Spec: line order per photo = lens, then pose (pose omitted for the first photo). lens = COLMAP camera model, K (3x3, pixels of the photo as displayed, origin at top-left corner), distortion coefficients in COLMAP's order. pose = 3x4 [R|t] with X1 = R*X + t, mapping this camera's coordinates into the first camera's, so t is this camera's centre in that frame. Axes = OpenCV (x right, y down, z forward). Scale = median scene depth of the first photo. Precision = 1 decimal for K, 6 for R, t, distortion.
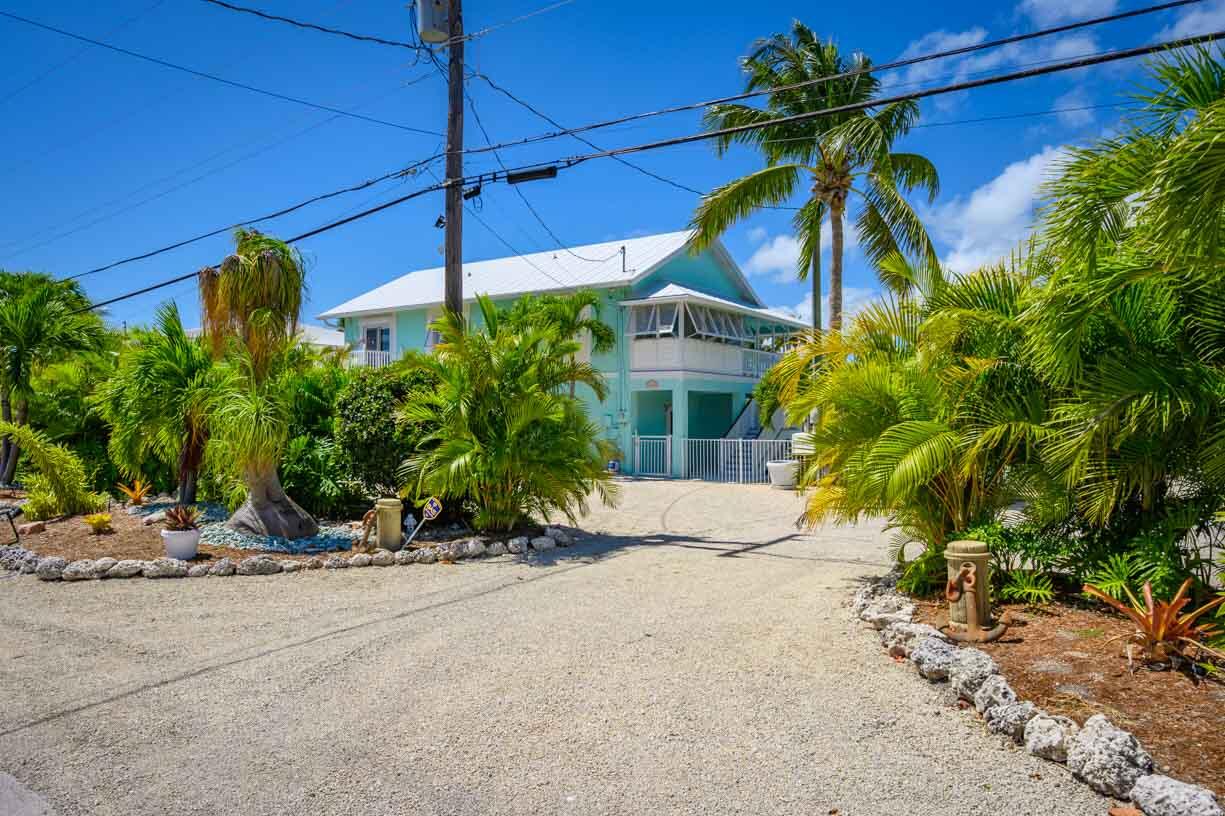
lens RADIAL K [[814.7, 0, 612.5], [0, 814.7, 408.3], [0, 0, 1]] dist [-0.002839, -0.001557]
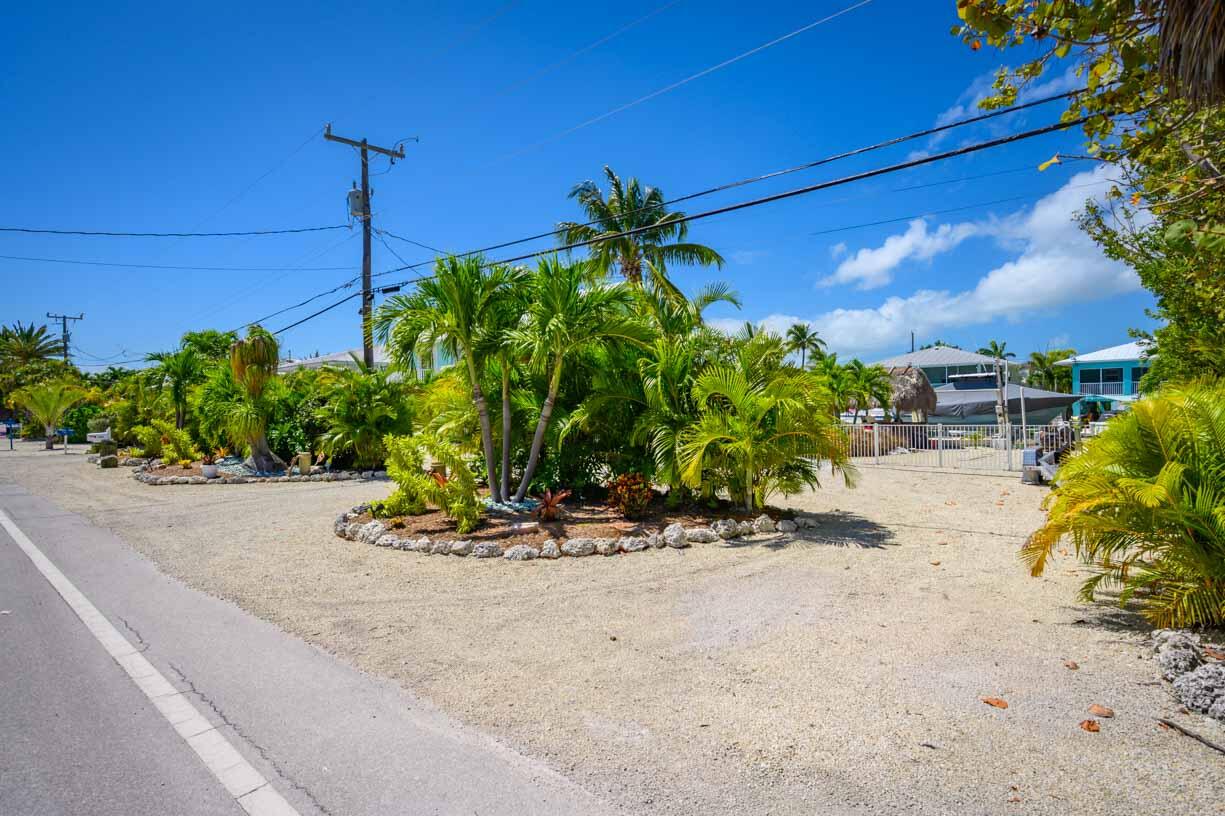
lens RADIAL K [[675.3, 0, 612.5], [0, 675.3, 408.0], [0, 0, 1]] dist [-0.000887, -0.000622]
pose [[0.987529, -0.014661, -0.156752, 0.752484], [0.015964, 0.999848, 0.007055, -0.004480], [0.156625, -0.009469, 0.987613, -0.583176]]
